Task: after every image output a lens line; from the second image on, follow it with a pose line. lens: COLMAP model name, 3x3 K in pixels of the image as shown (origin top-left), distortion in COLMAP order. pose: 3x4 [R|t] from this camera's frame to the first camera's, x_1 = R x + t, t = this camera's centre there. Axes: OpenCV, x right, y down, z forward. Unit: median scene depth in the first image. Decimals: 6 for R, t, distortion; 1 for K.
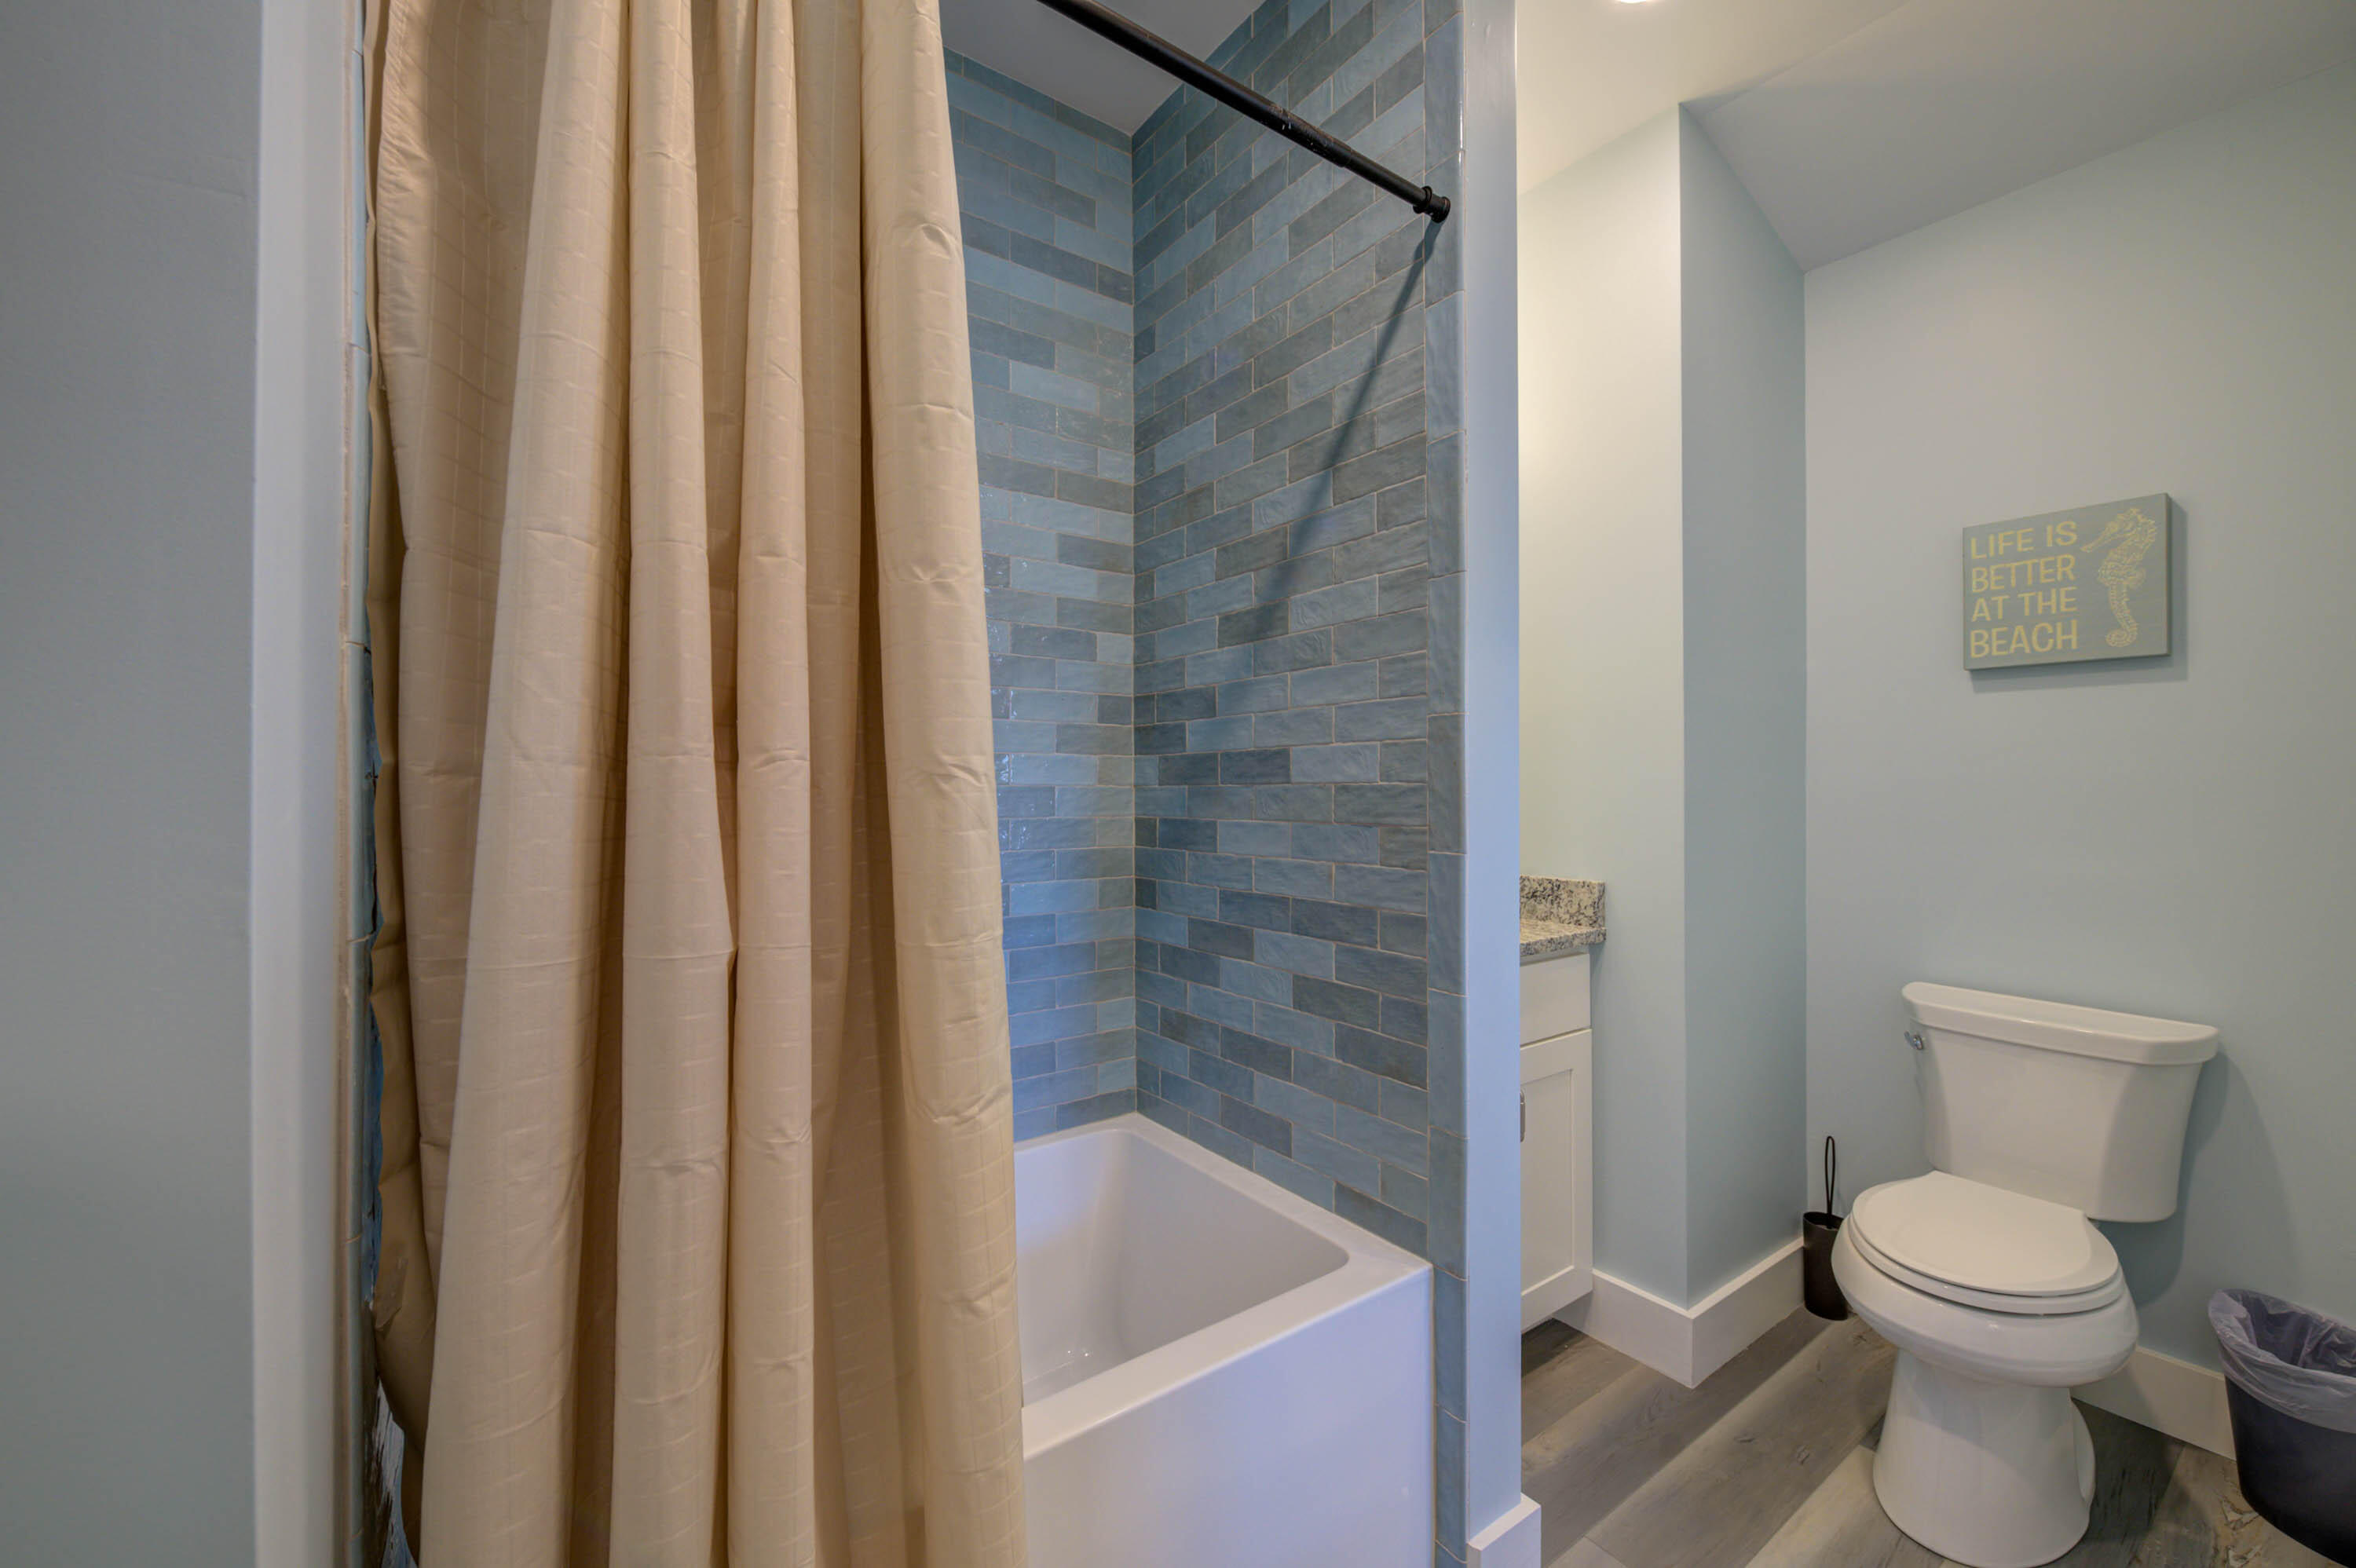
lens RADIAL K [[927.7, 0, 1175.6], [0, 927.7, 786.9], [0, 0, 1]] dist [-0.002044, -0.000913]
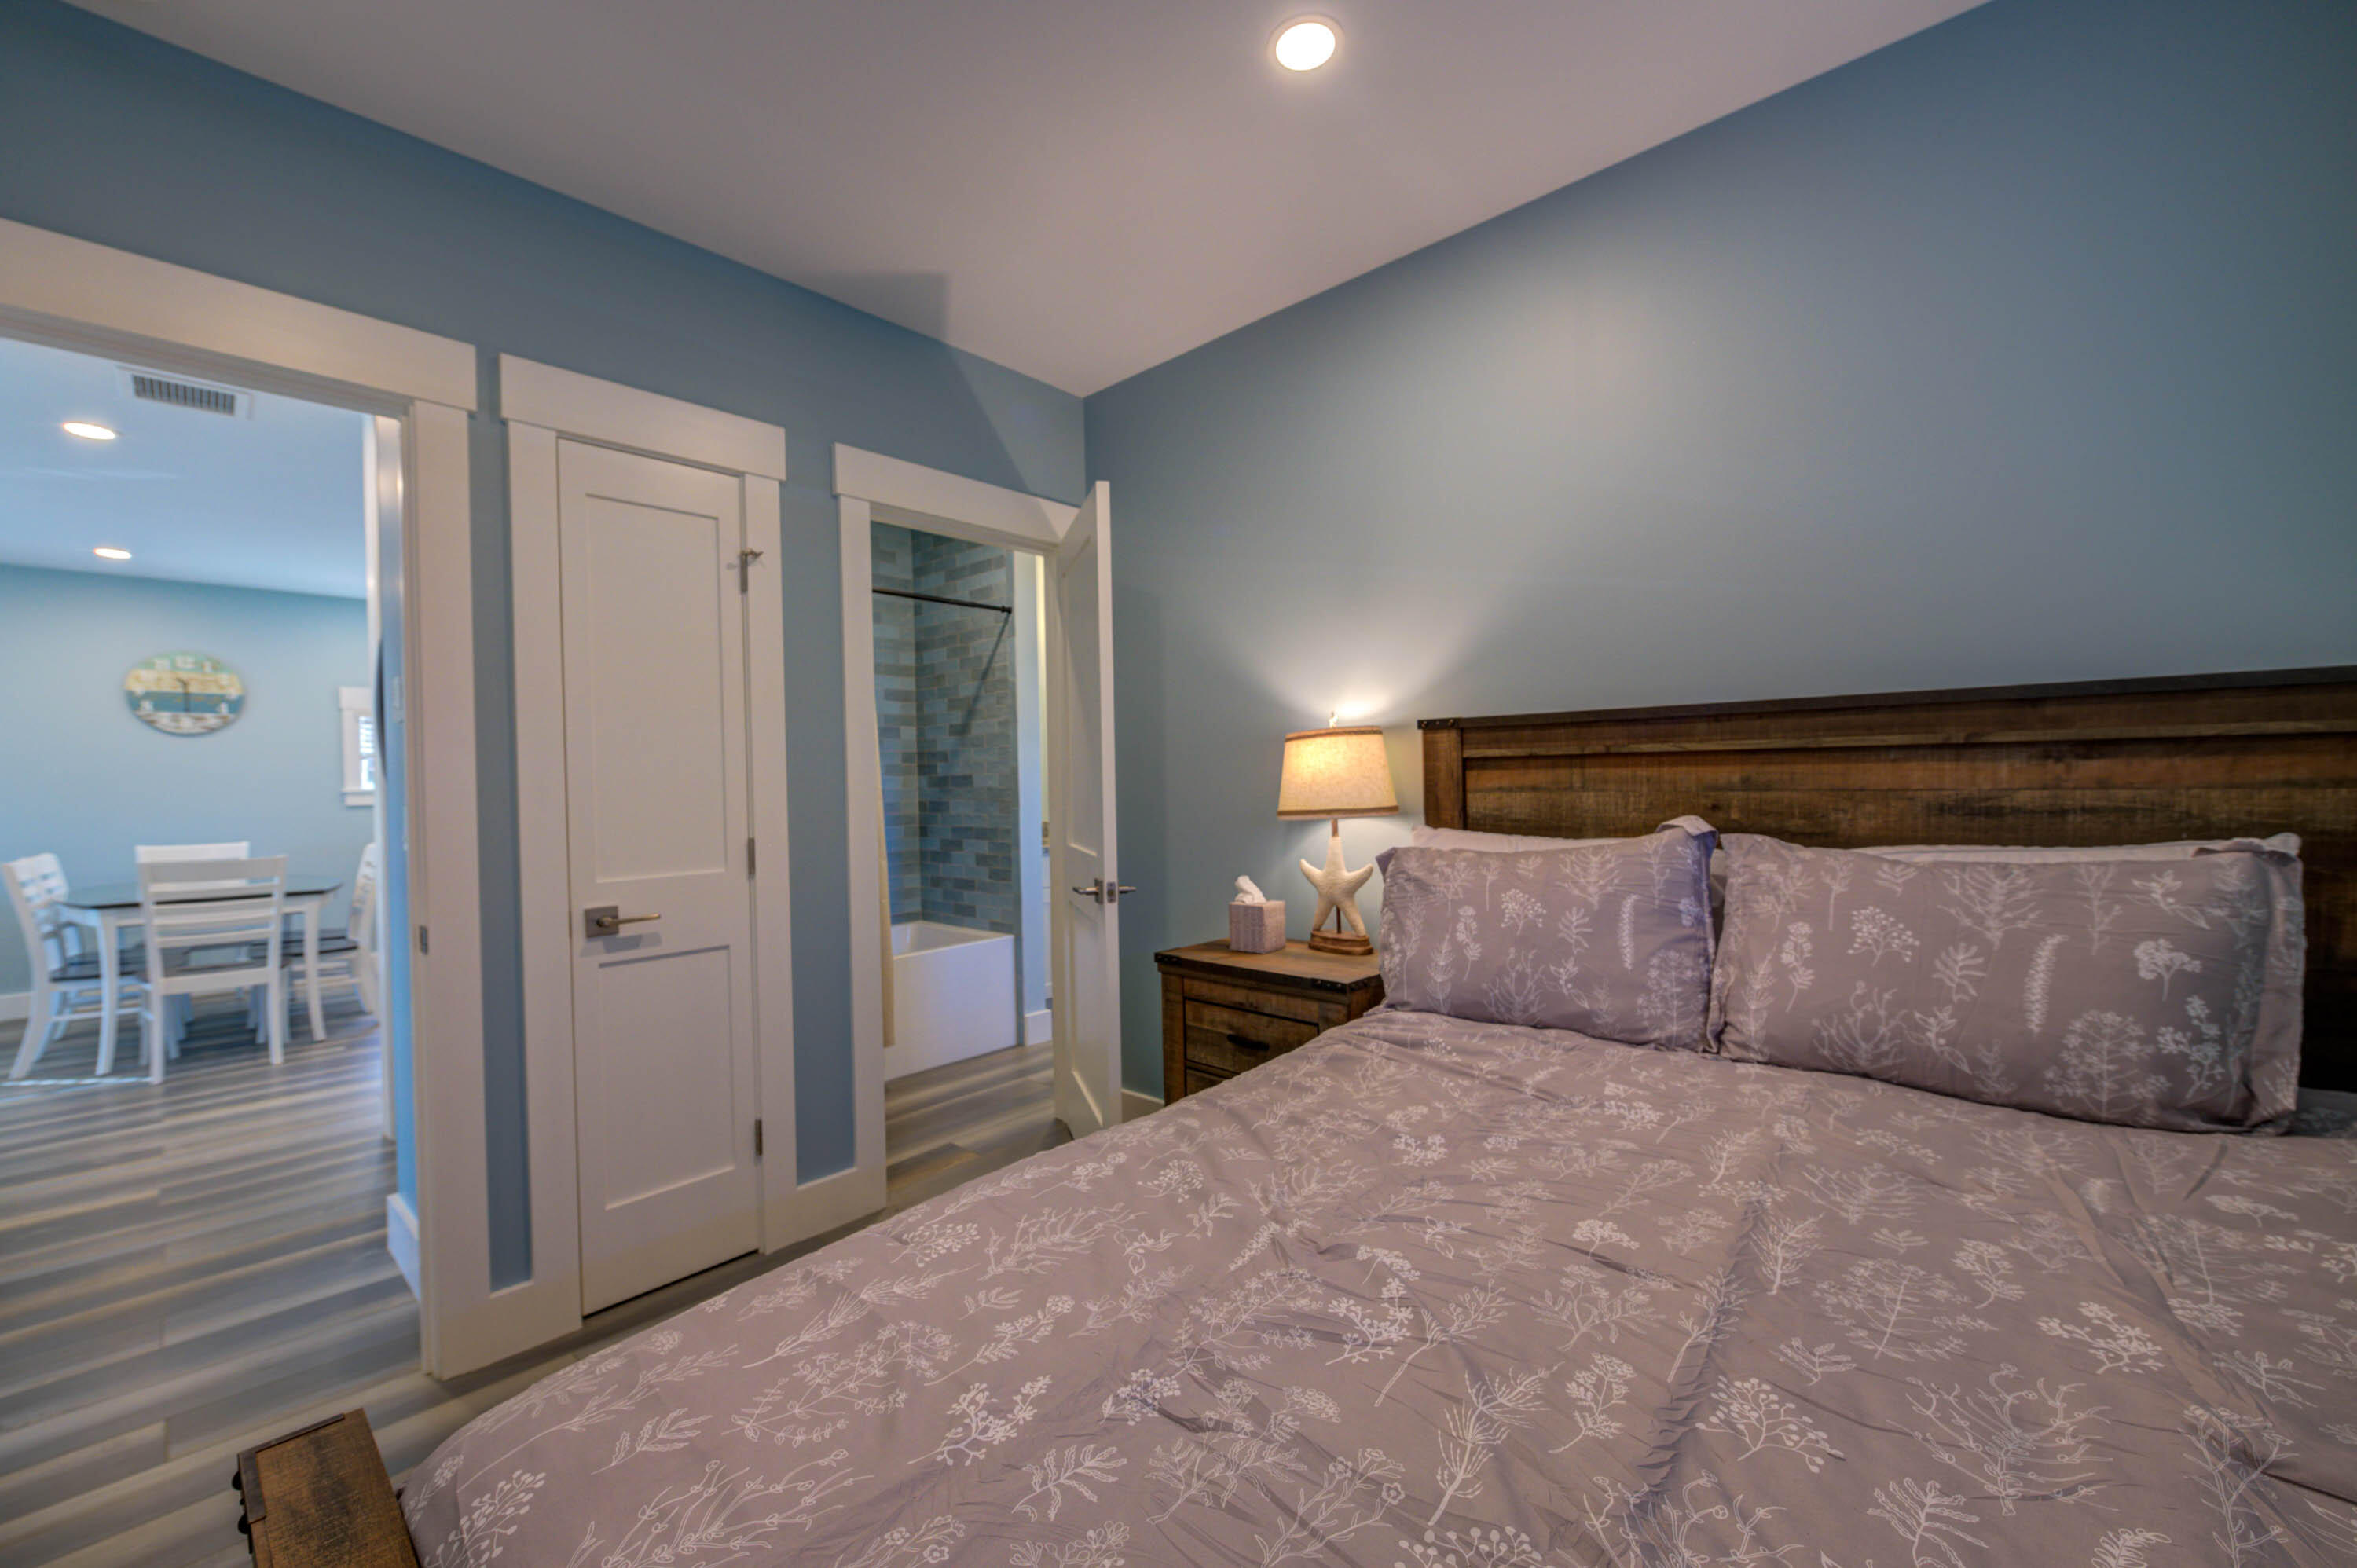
lens RADIAL K [[928.1, 0, 1176.1], [0, 928.1, 786.9], [0, 0, 1]] dist [-0.002044, -0.000913]
pose [[0.977509, -0.019841, 0.209959, 0.111137], [0.017072, 0.999742, 0.014996, -0.030576], [-0.210203, -0.011075, 0.977595, -1.586244]]
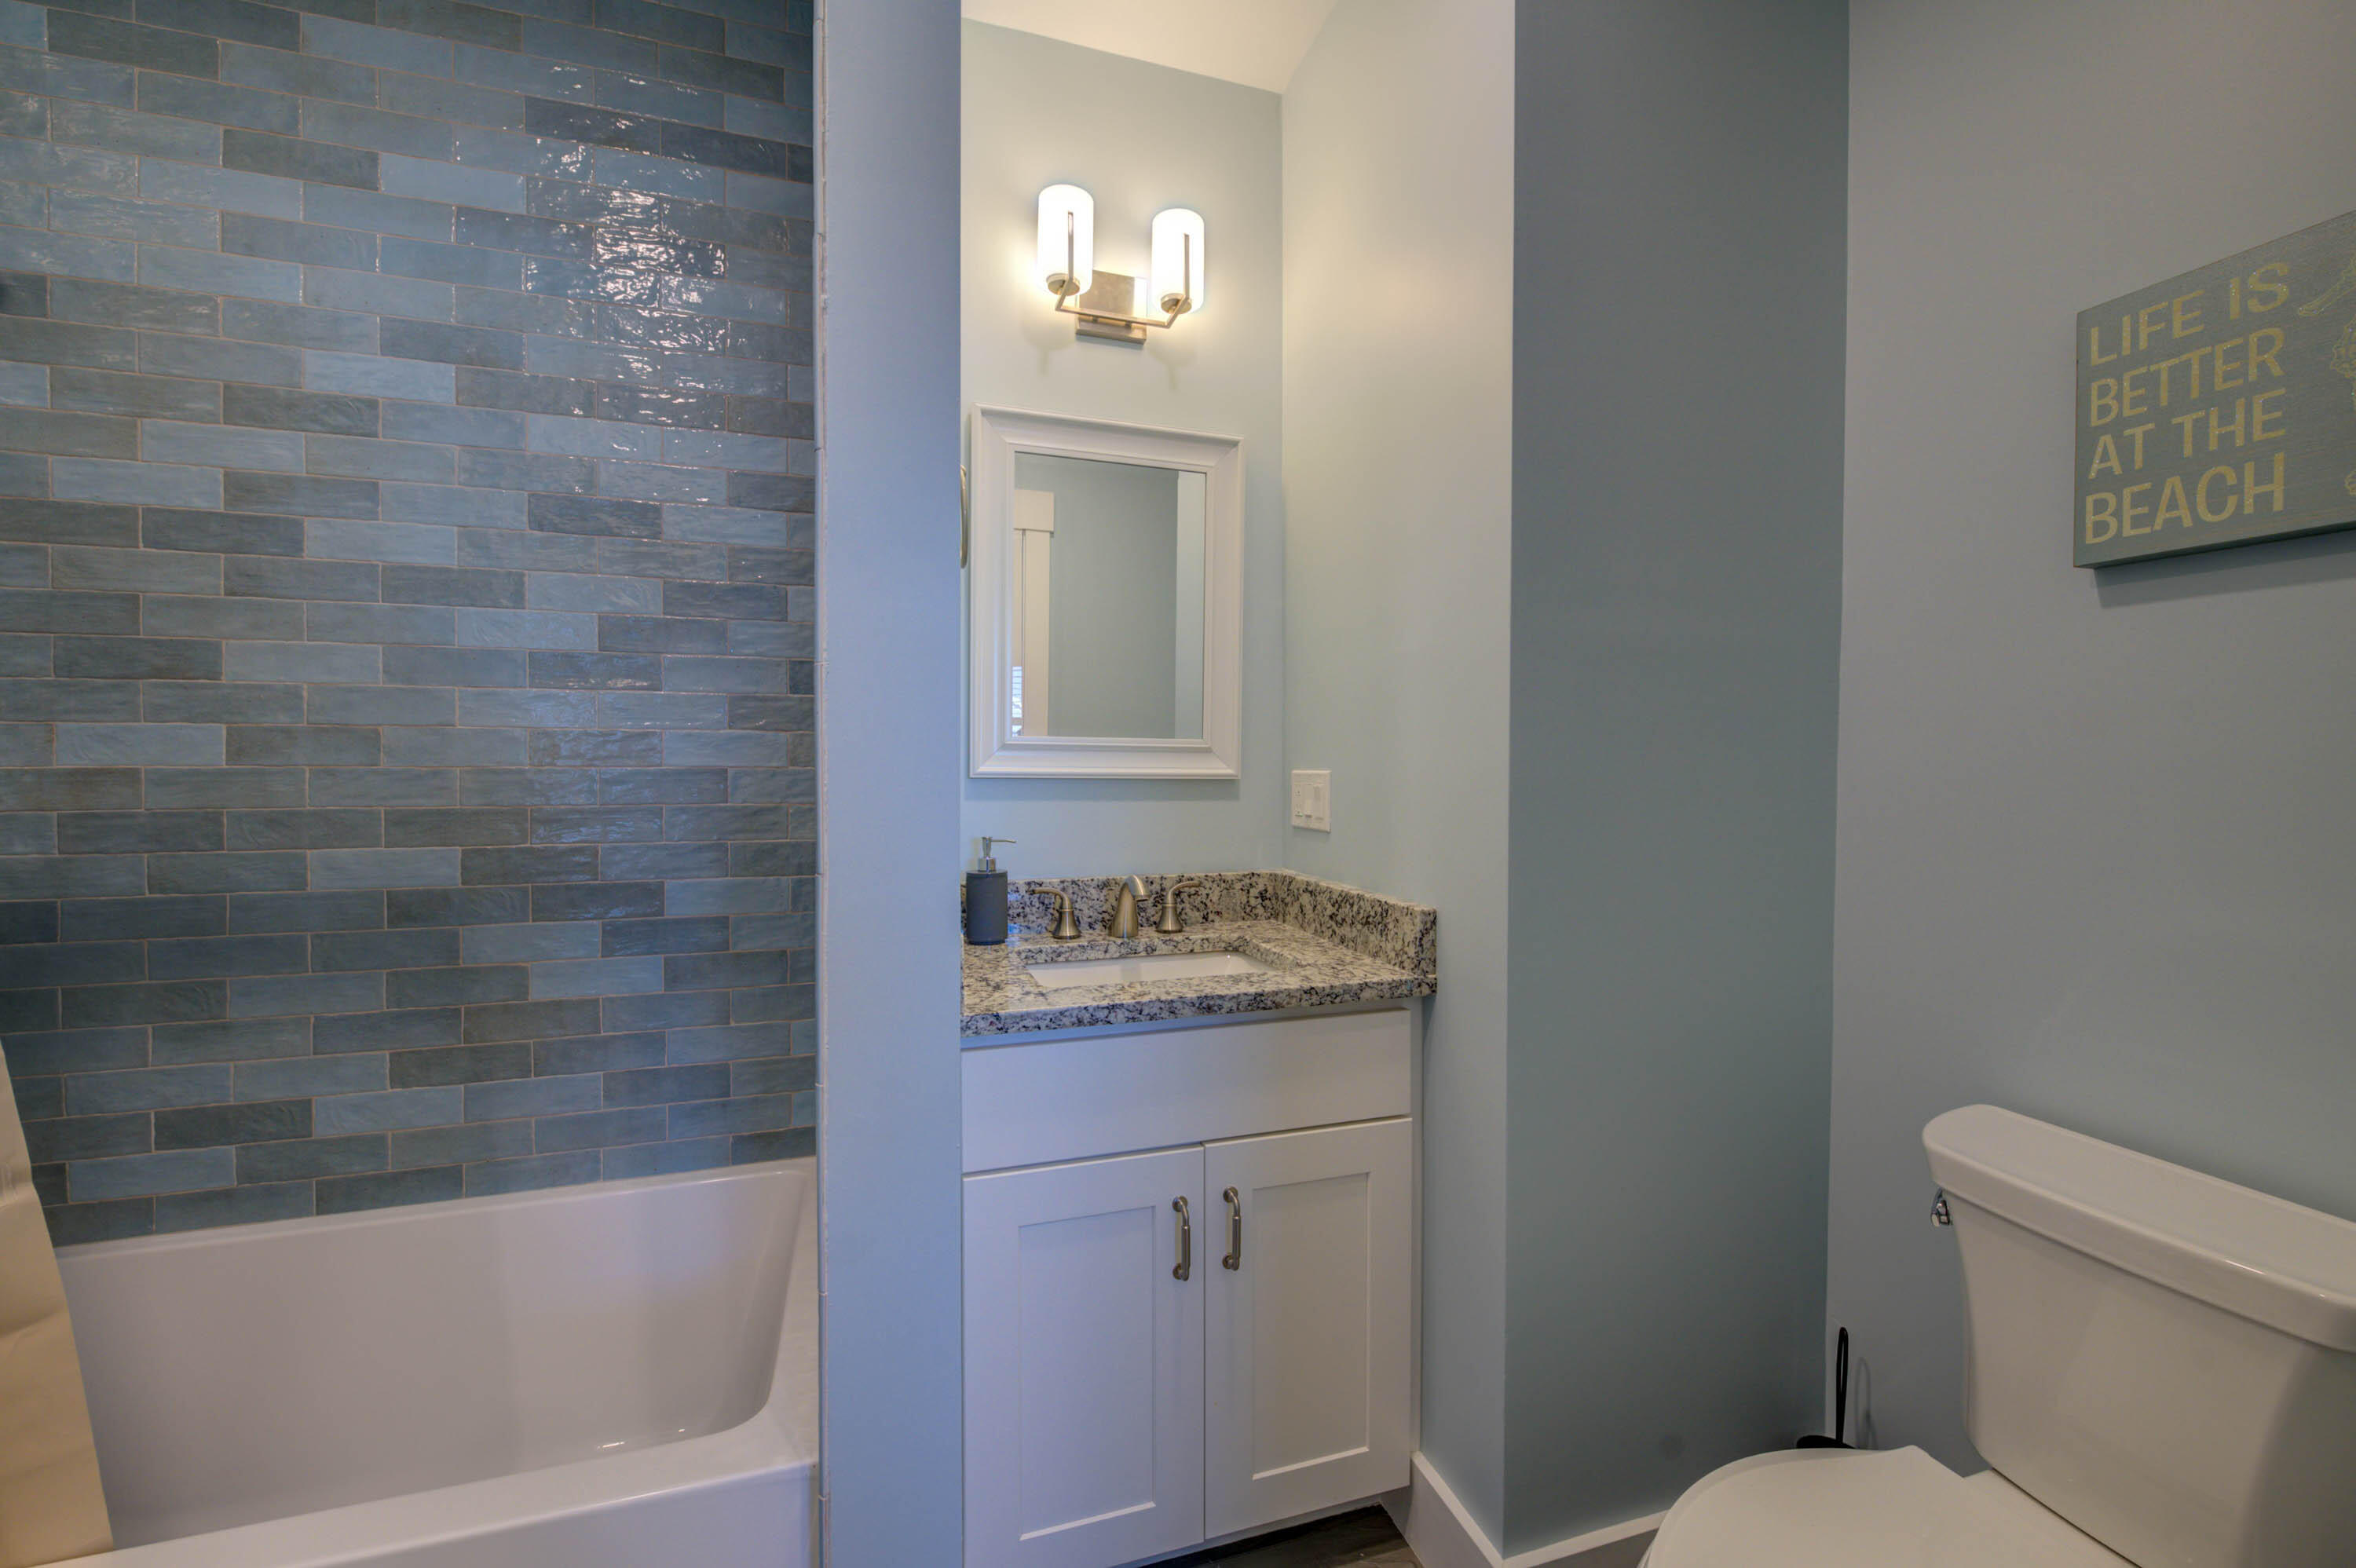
lens RADIAL K [[927.7, 0, 1175.6], [0, 927.7, 786.9], [0, 0, 1]] dist [-0.002044, -0.000913]
pose [[0.951580, 0.010057, -0.307238, 0.527507], [-0.002340, 0.999673, 0.025474, -0.006343], [0.307394, -0.023522, 0.951292, 0.306572]]
